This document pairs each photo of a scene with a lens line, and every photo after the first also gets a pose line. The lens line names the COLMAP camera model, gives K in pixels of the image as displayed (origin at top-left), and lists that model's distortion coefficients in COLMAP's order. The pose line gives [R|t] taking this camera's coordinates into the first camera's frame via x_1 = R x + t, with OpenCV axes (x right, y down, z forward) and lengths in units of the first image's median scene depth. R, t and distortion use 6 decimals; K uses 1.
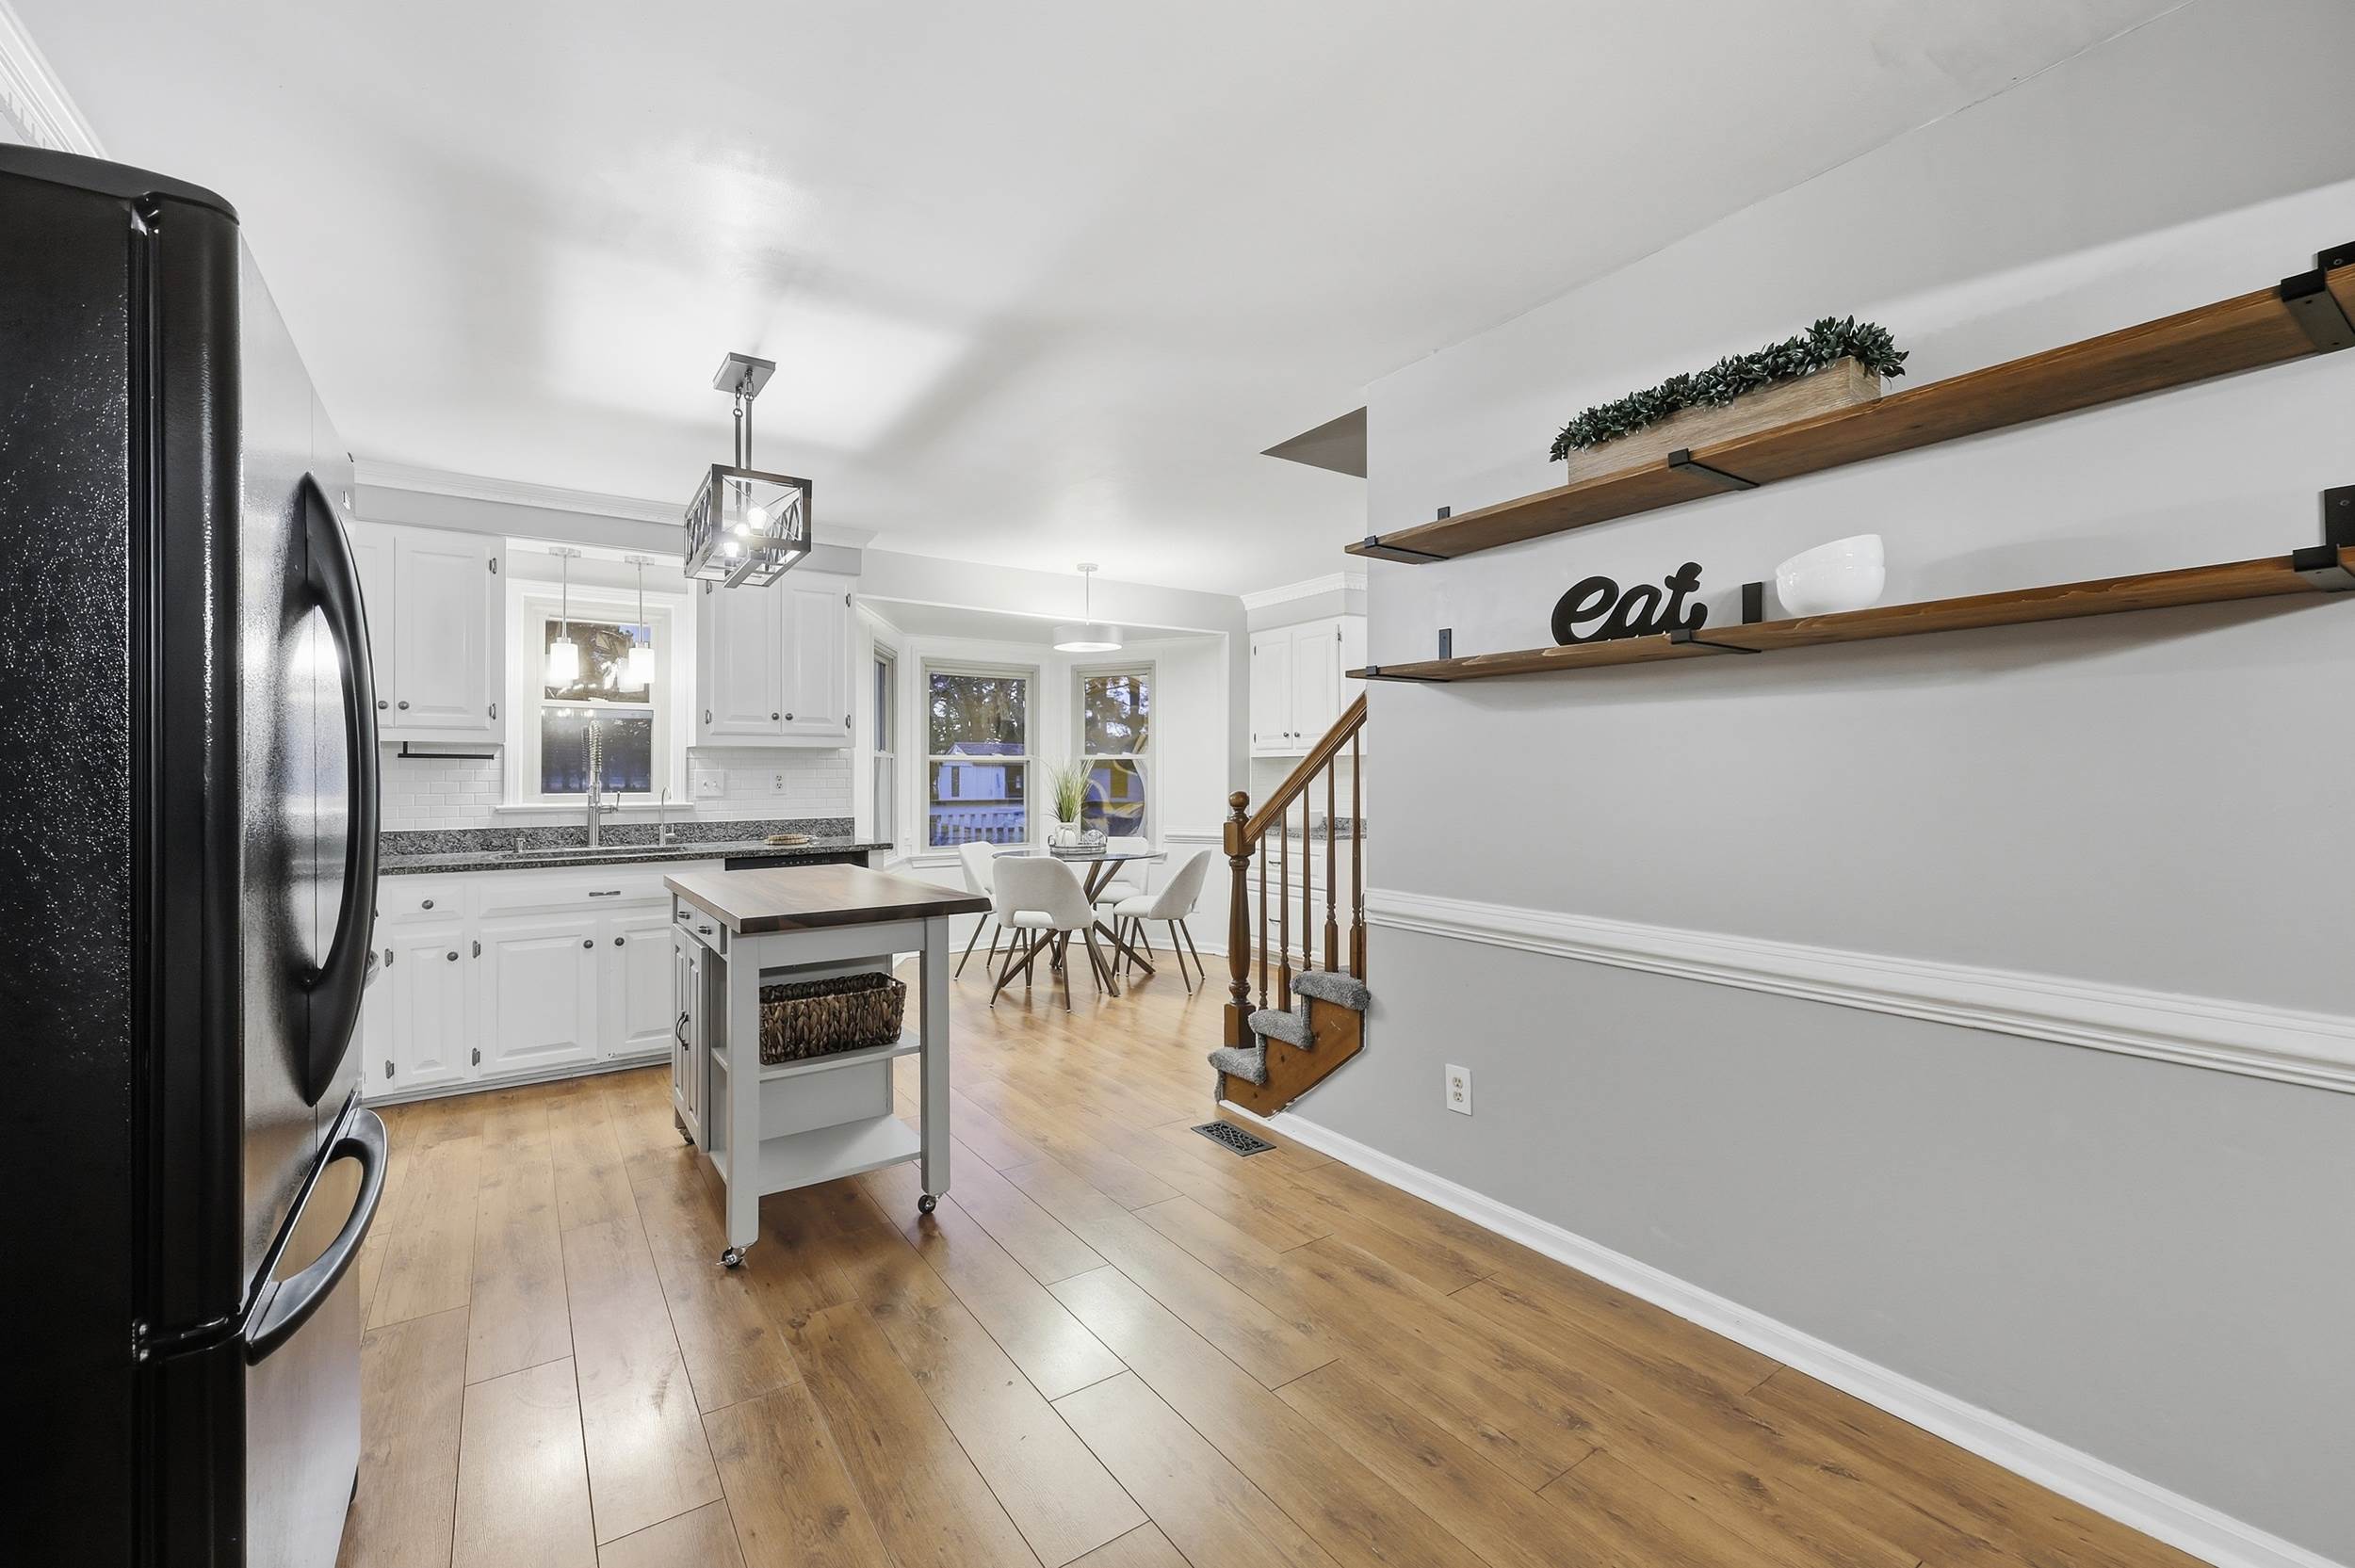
lens RADIAL K [[948.8, 0, 1165.4], [0, 948.8, 774.8], [0, 0, 1]] dist [-0.003694, -0.000354]
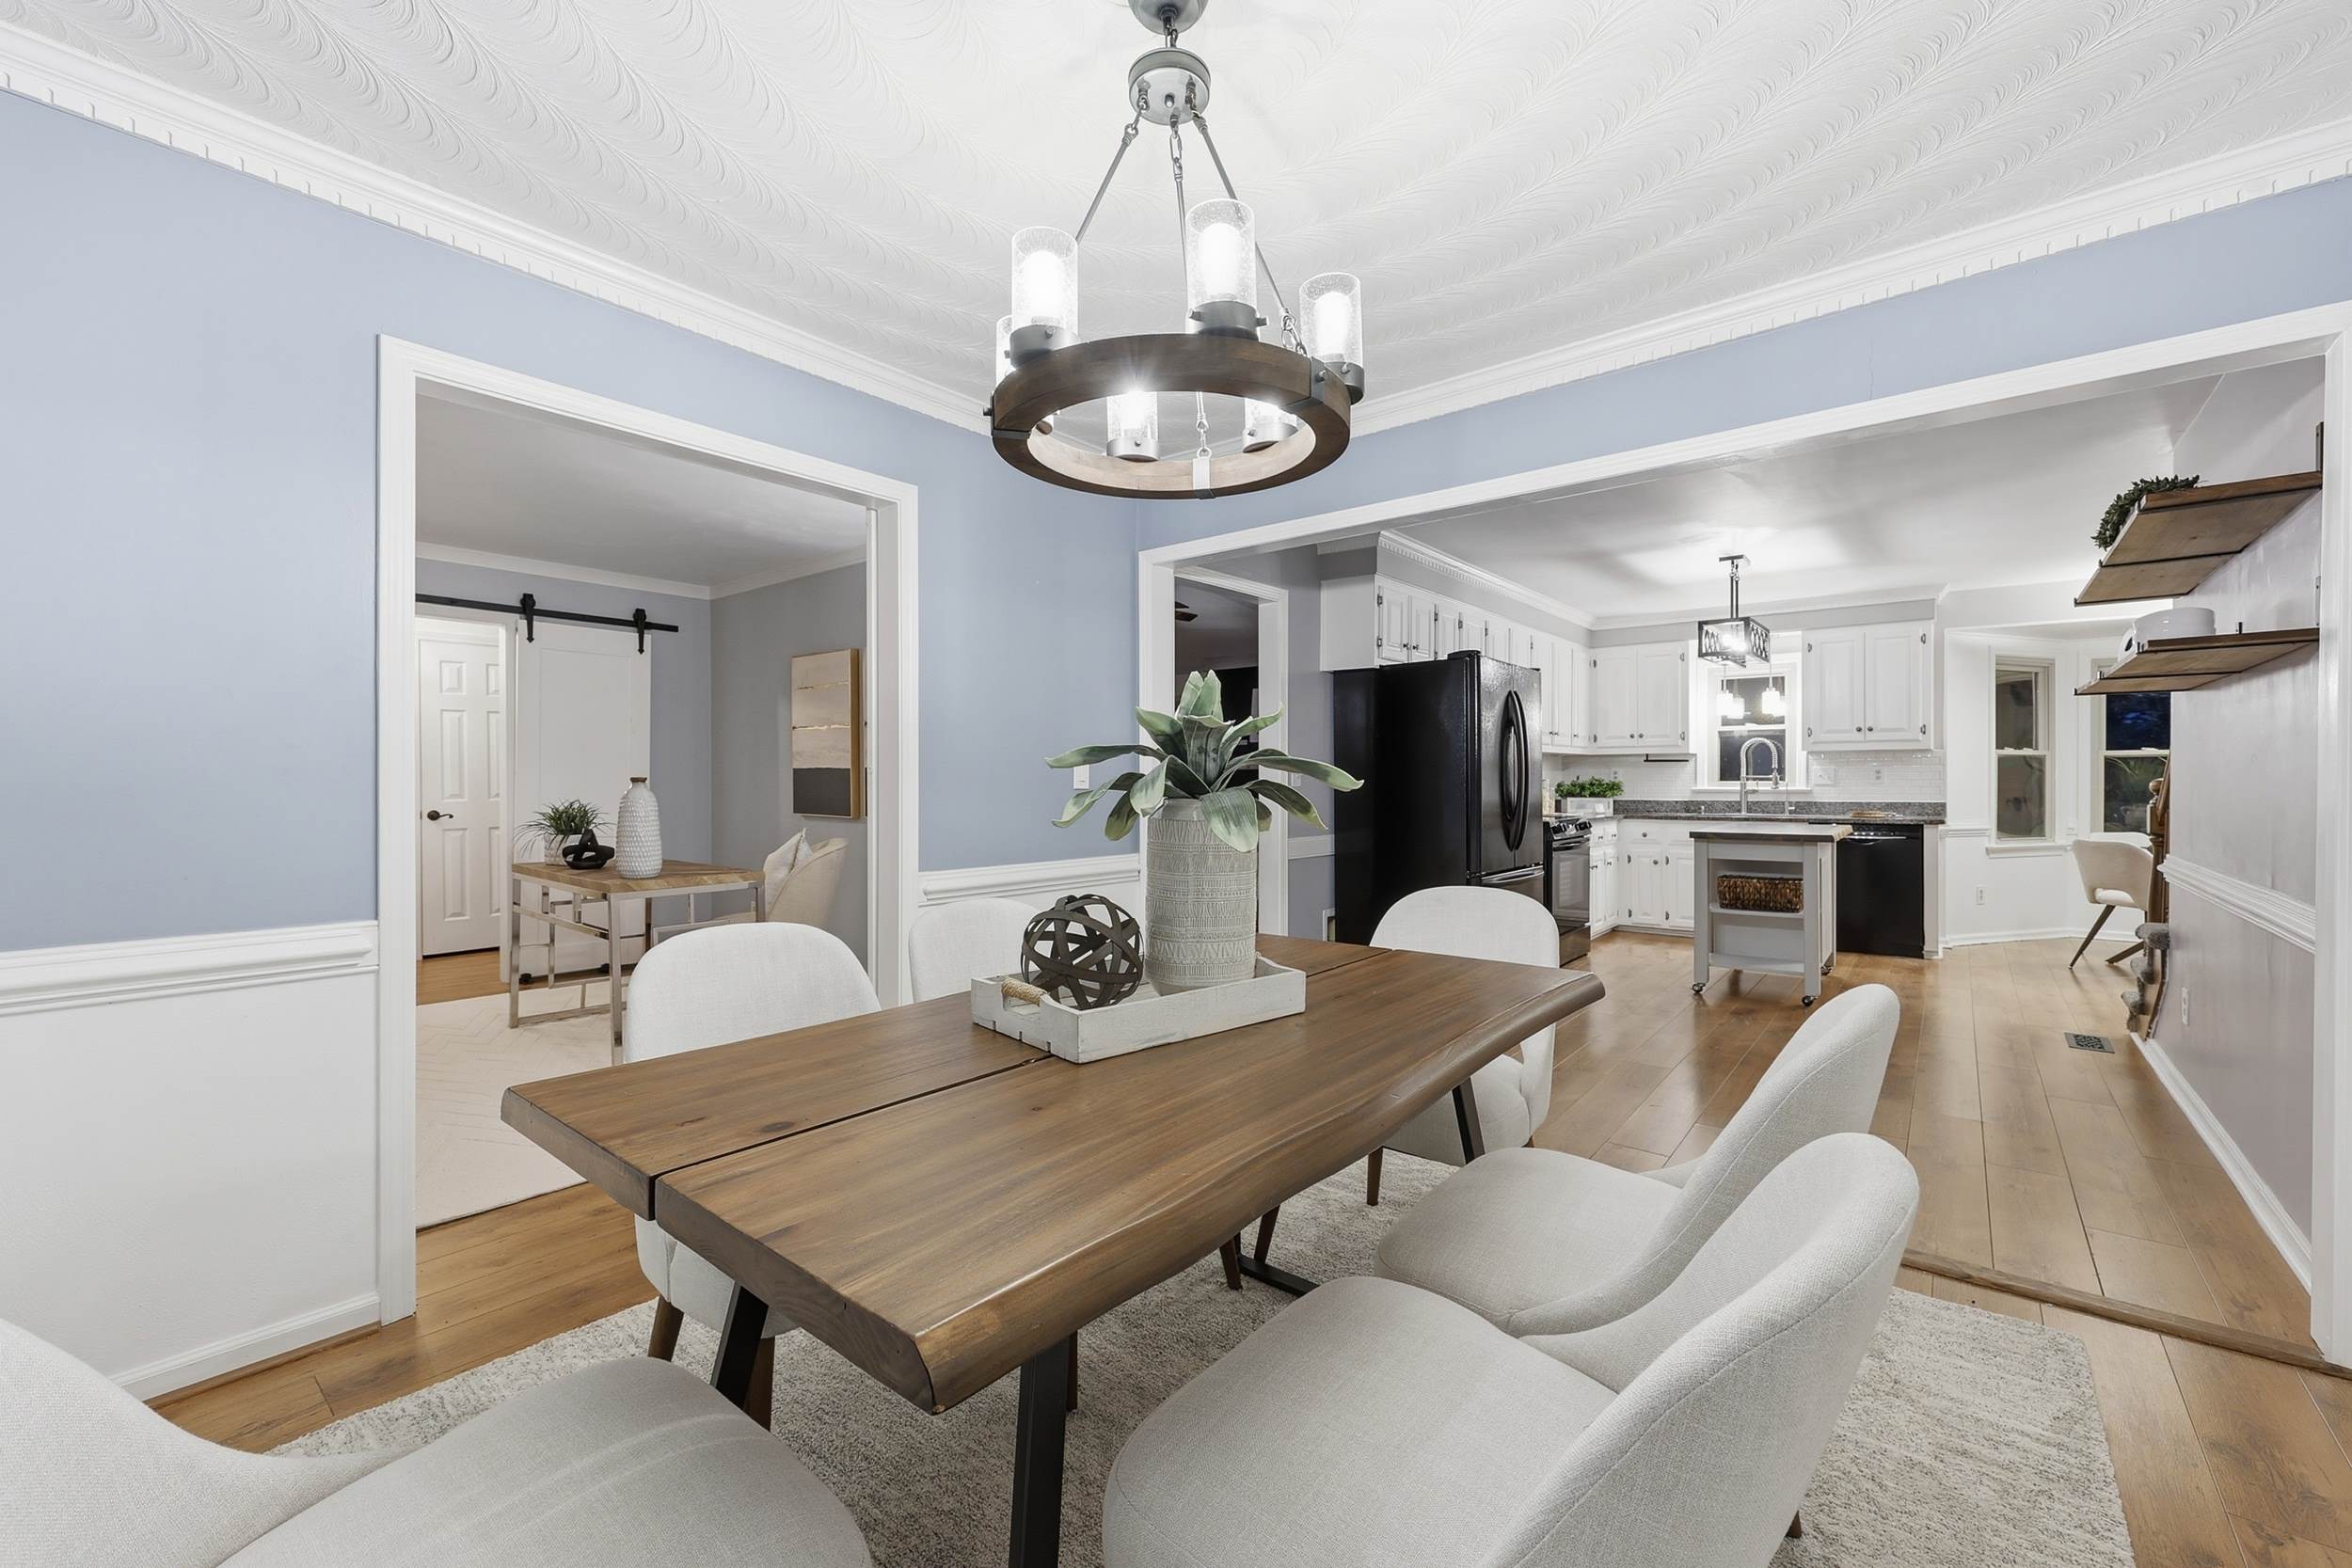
lens RADIAL K [[947.6, 0, 1181.9], [0, 947.6, 784.9], [0, 0, 1]] dist [-0.003694, -0.000354]
pose [[0.264099, 0.003245, -0.964490, 0.743201], [-0.000874, 0.999995, 0.003125, 0.021426], [0.964495, 0.000018, 0.264100, -0.394630]]
